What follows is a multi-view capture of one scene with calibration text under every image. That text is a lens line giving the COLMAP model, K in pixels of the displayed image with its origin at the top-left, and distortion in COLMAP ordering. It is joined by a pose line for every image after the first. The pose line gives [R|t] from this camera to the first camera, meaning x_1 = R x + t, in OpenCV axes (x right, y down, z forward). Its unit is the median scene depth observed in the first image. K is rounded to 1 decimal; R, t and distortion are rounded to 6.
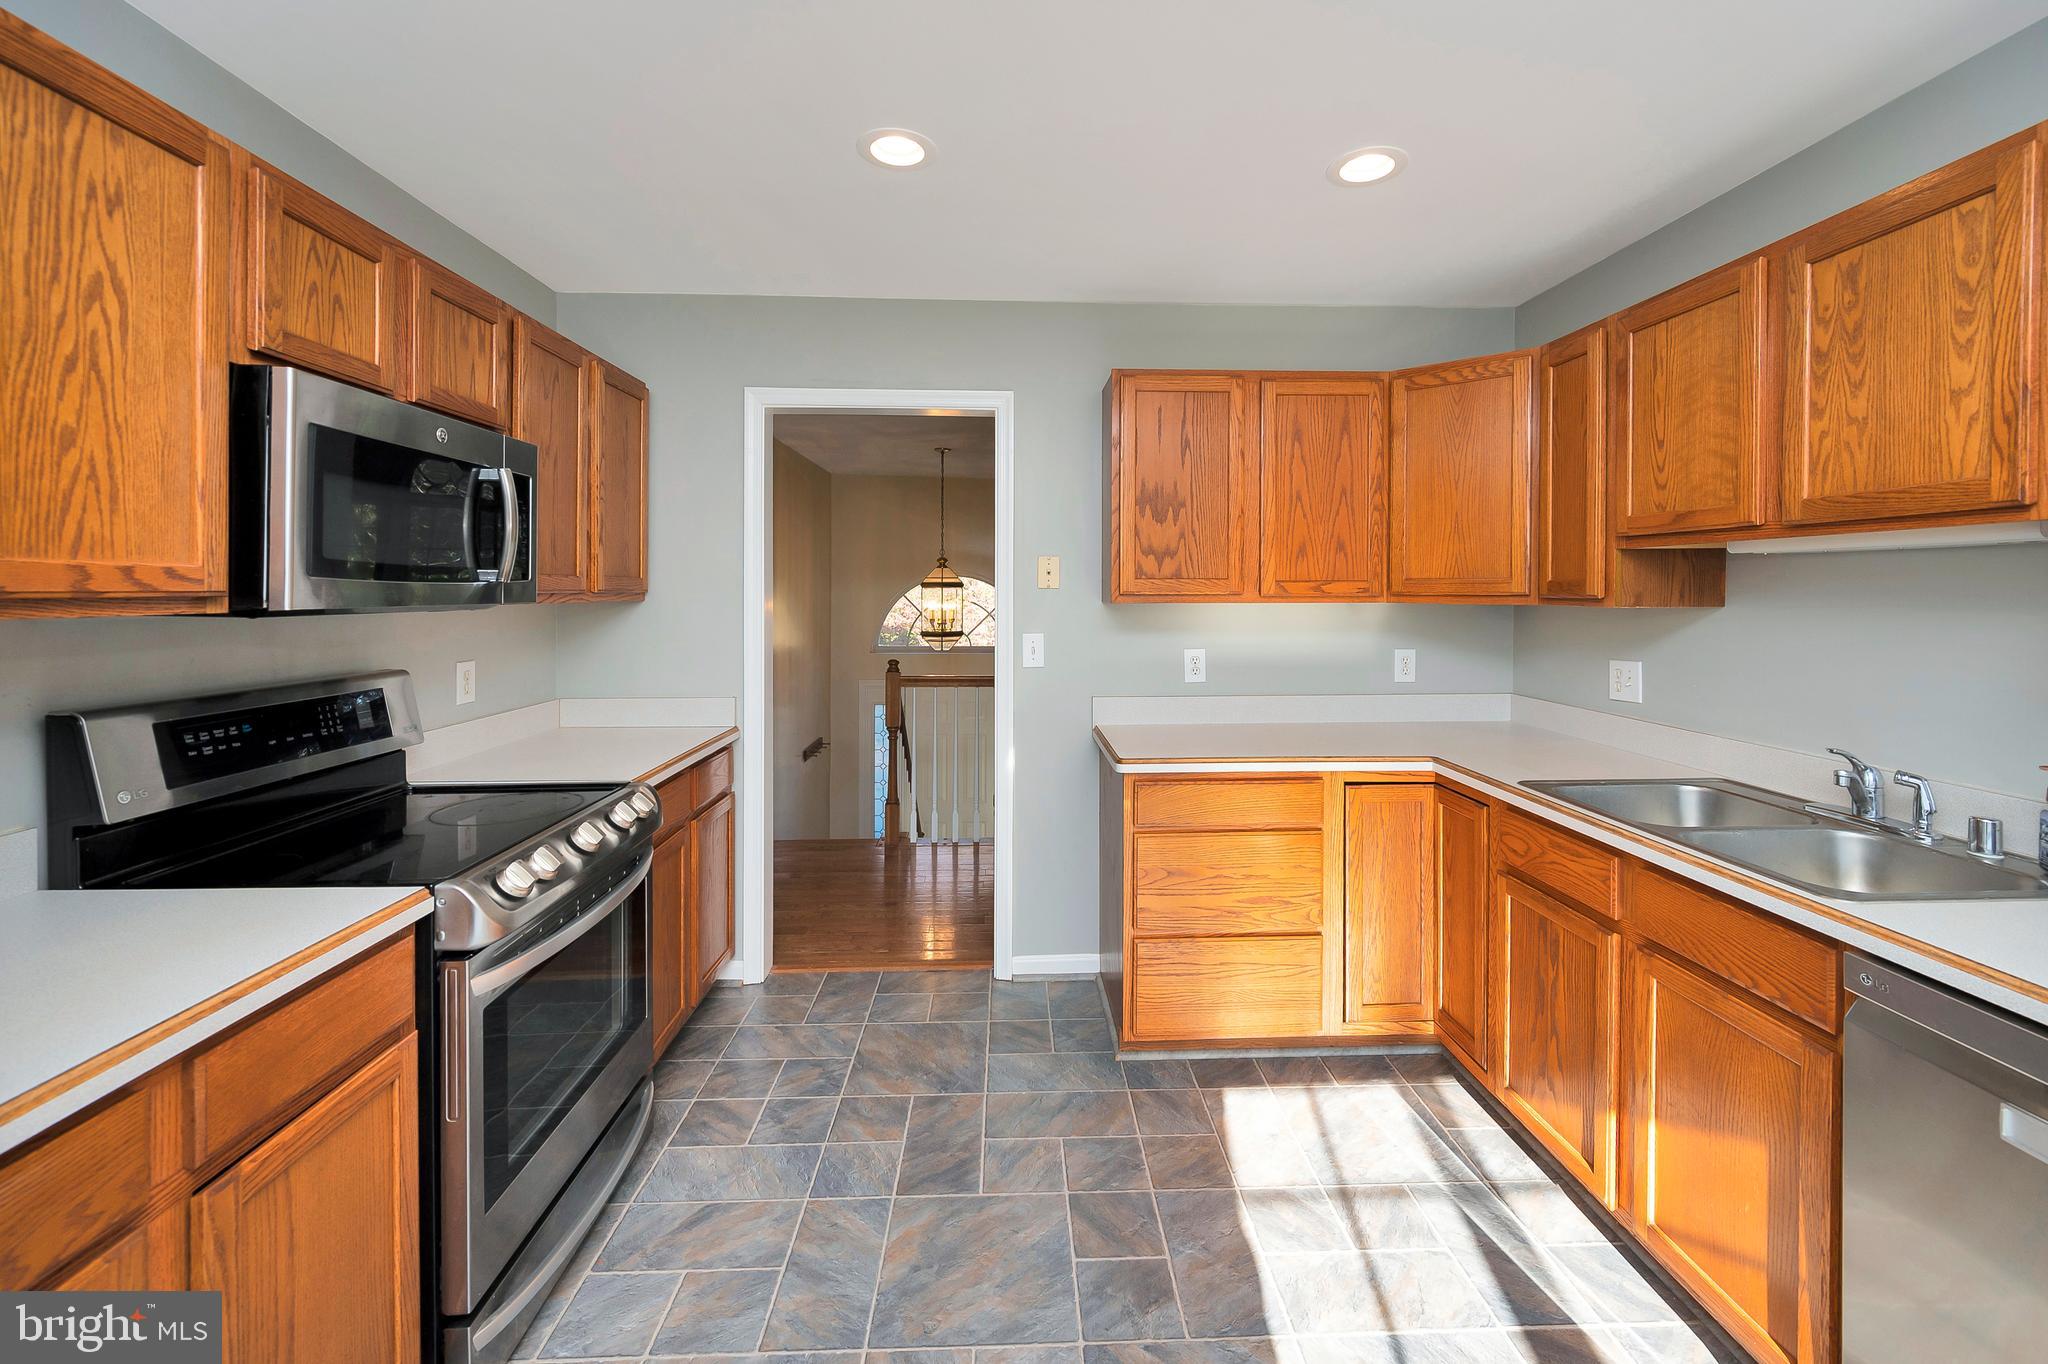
lens RADIAL K [[841.6, 0, 1034.3], [0, 841.6, 606.6], [0, 0, 1]] dist [-0.000642, 0.000172]
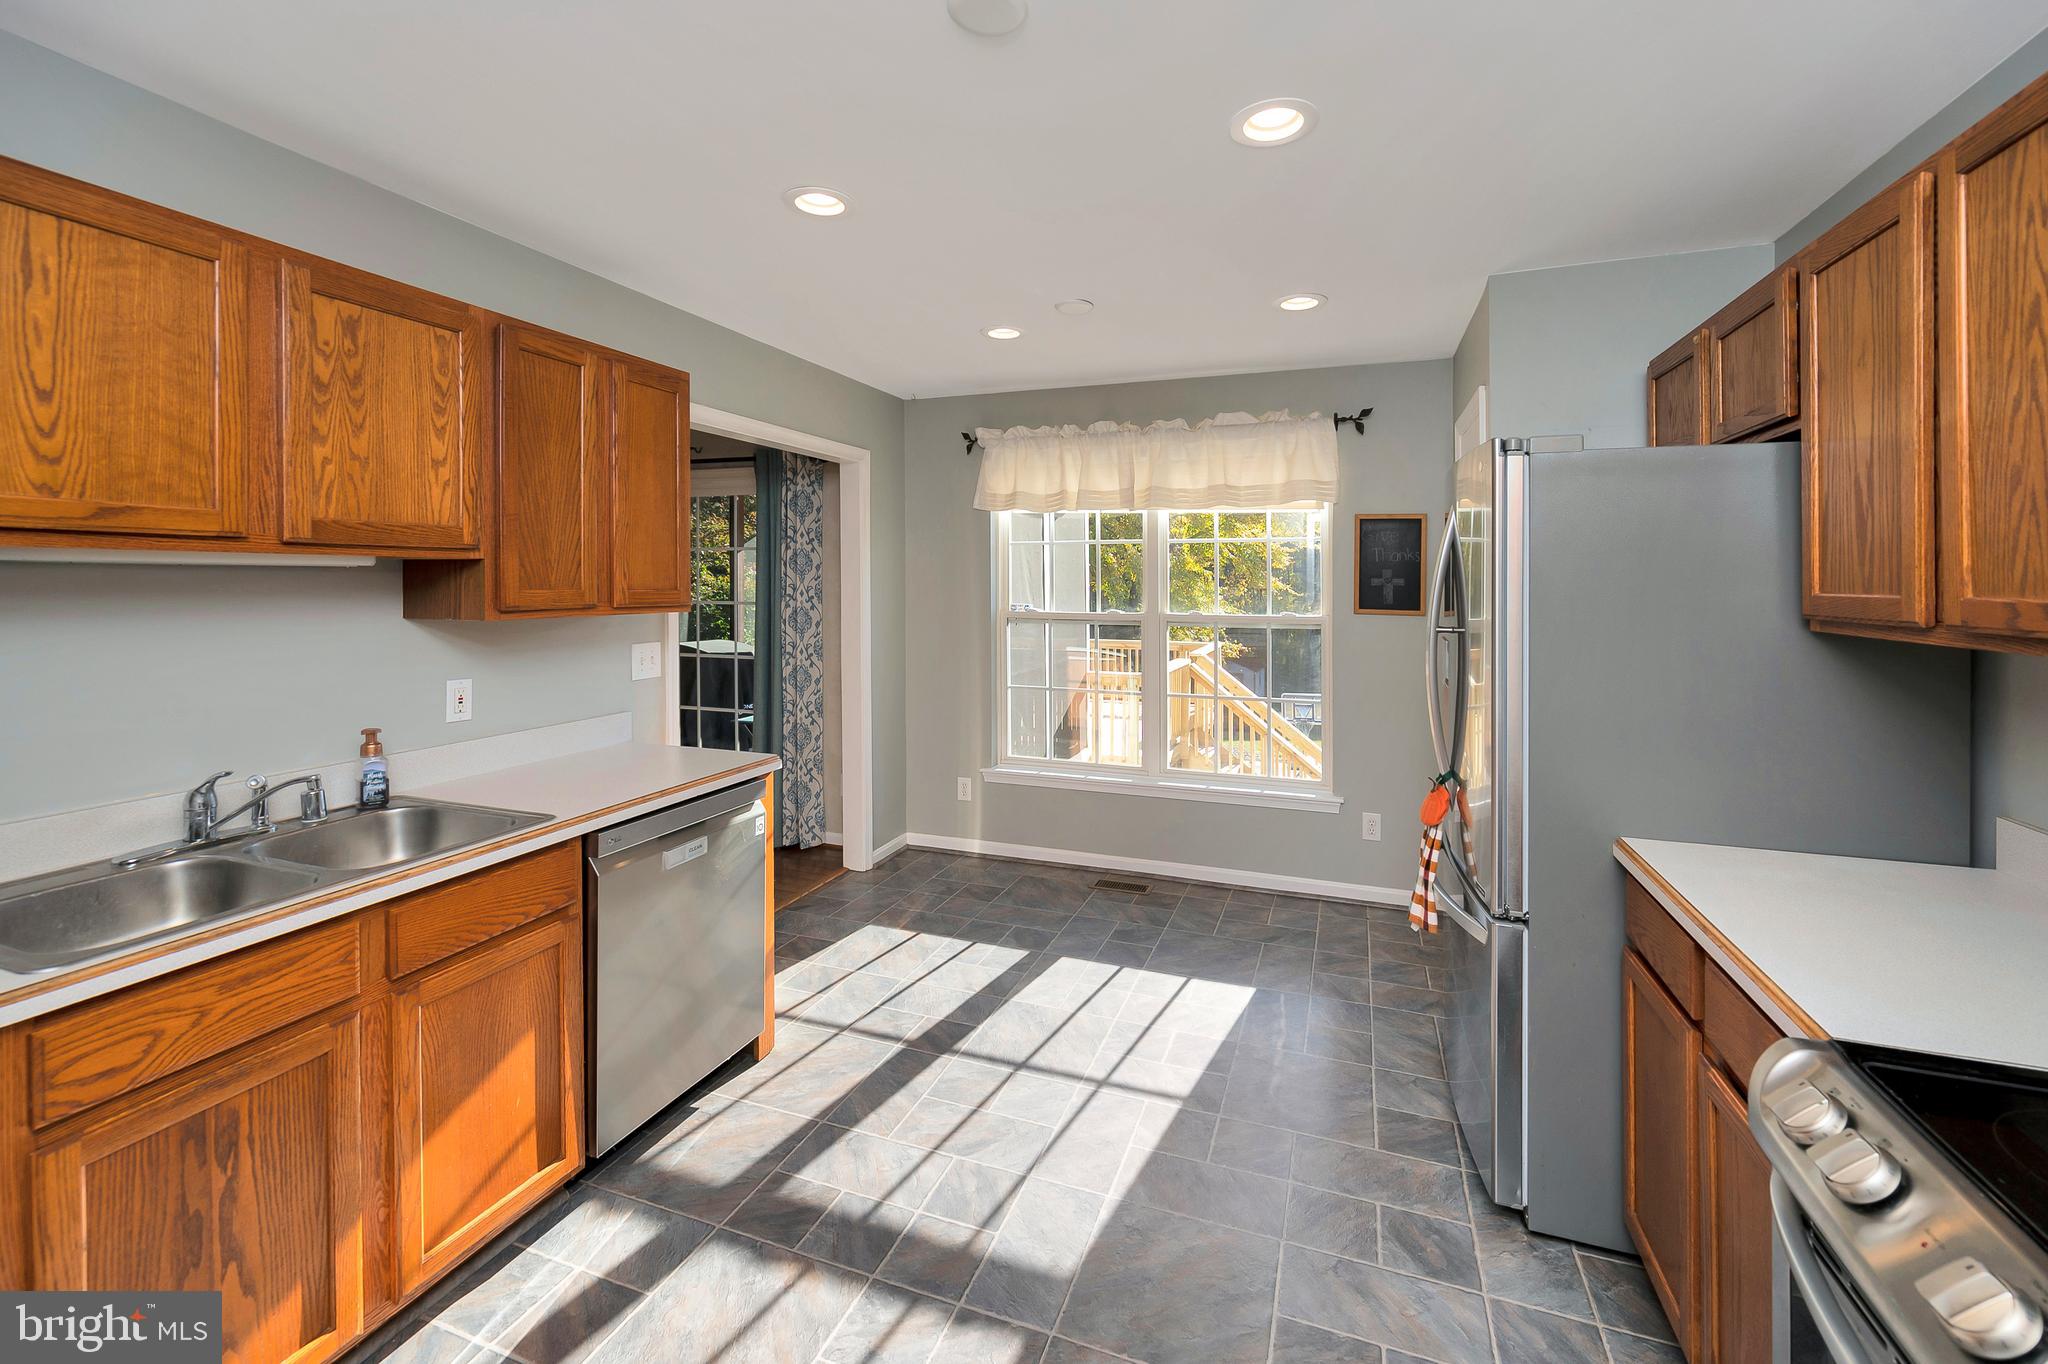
lens RADIAL K [[851.0, 0, 1052.0], [0, 851.0, 575.6], [0, 0, 1]] dist [-0.000526, -0.000011]
pose [[-0.931859, -0.000912, 0.362818, -0.207625], [0.003109, 0.999940, 0.010498, -0.045577], [-0.362806, 0.010911, -0.931801, 1.124579]]
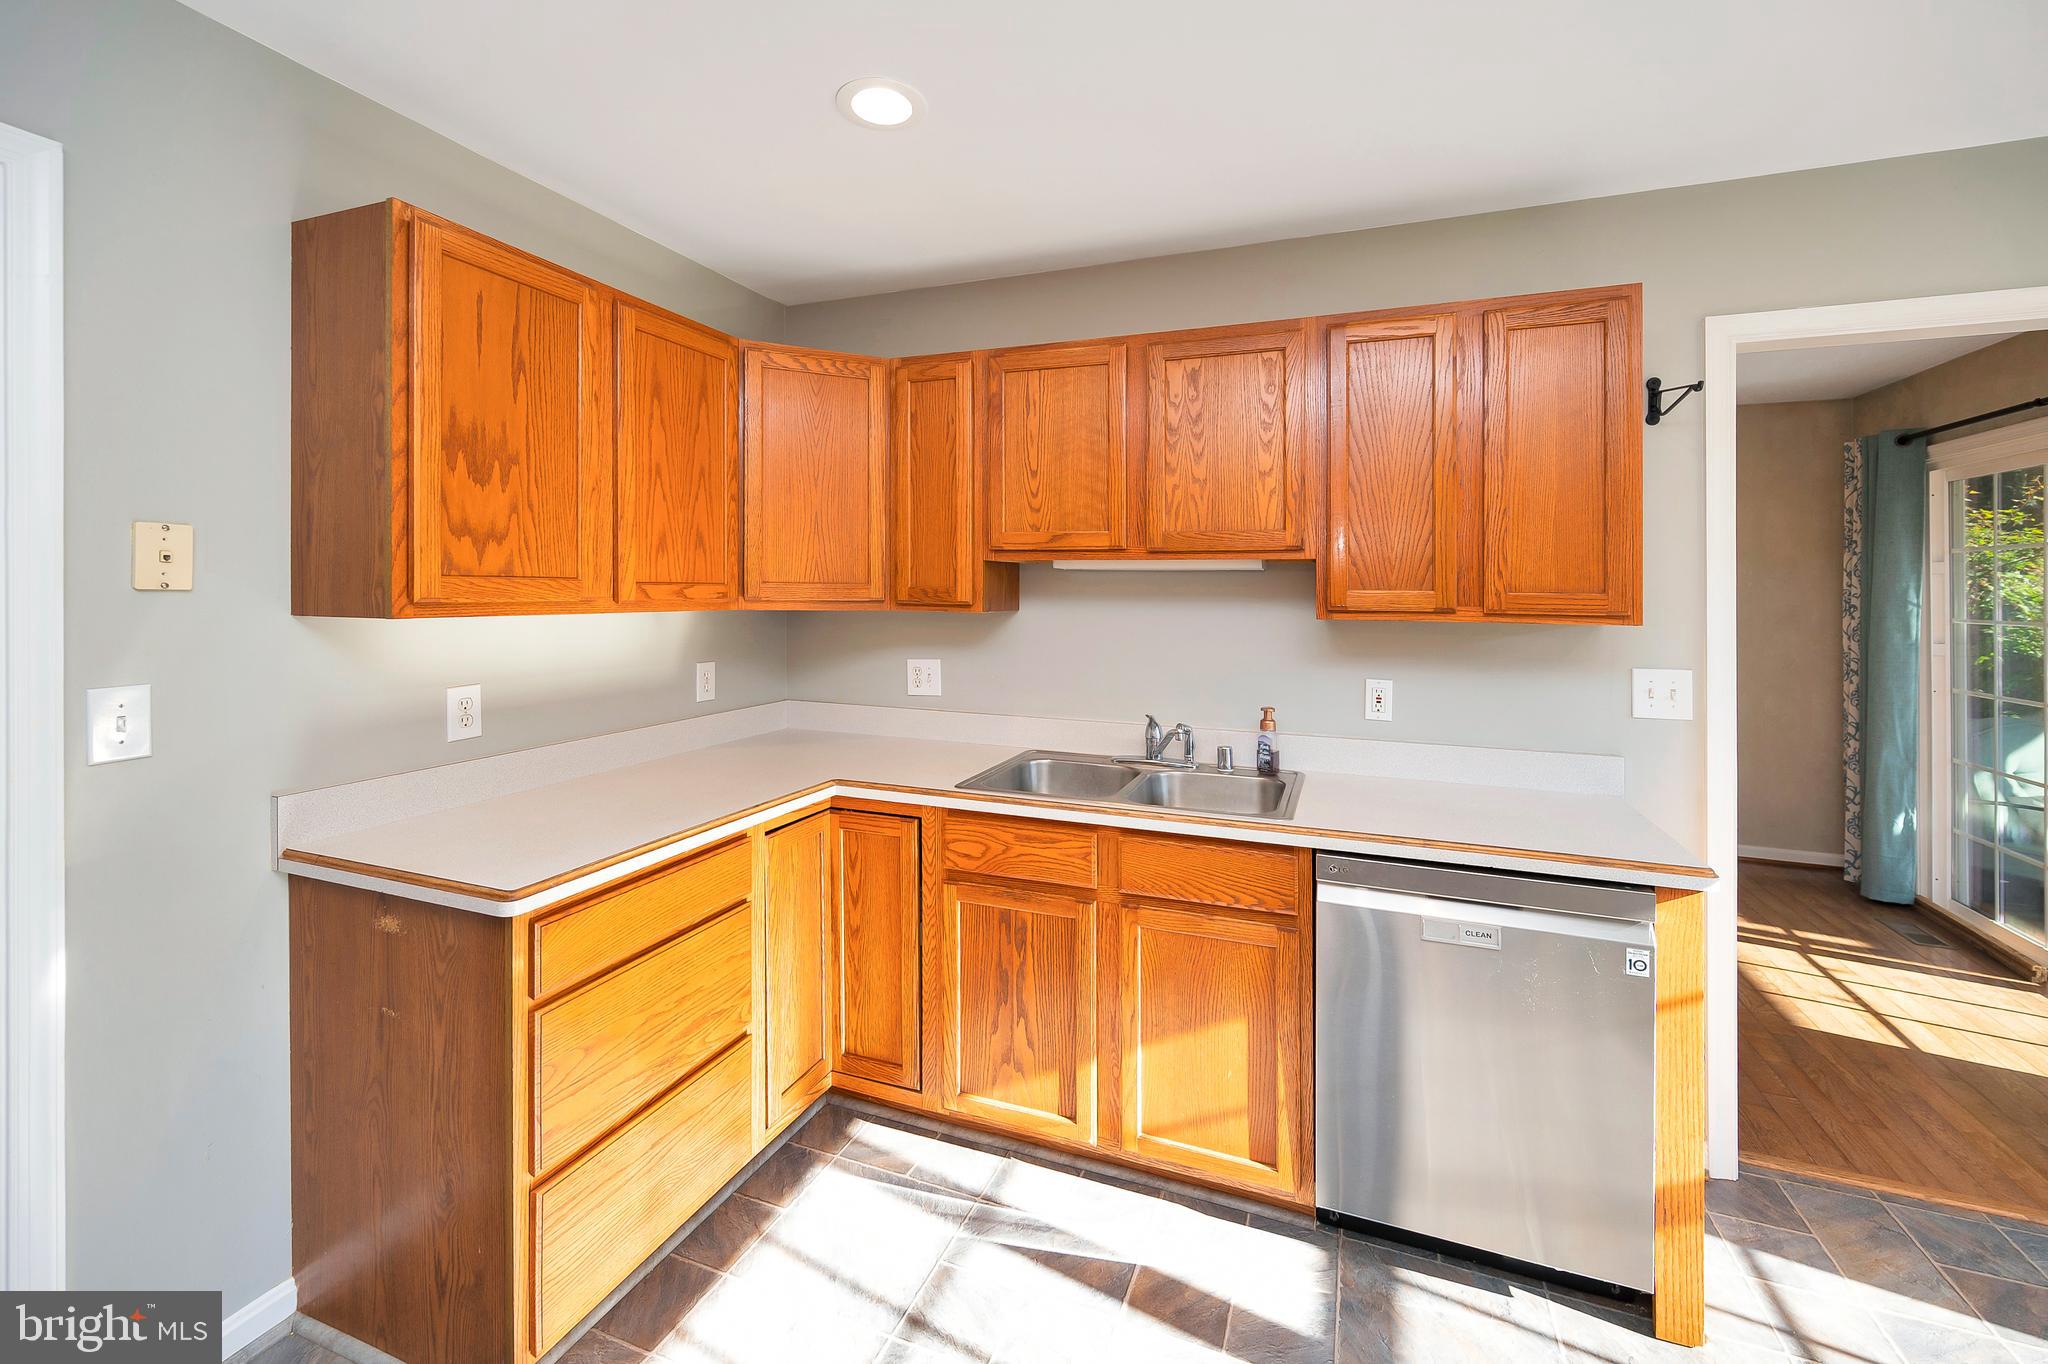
lens RADIAL K [[849.7, 0, 1024.7], [0, 849.7, 591.5], [0, 0, 1]] dist [-0.000216, 0.000338]
pose [[0.397322, 0.002155, 0.917677, -0.294511], [0.007644, 0.999955, -0.005658, -0.018358], [-0.917648, 0.009263, 0.397287, 0.454103]]
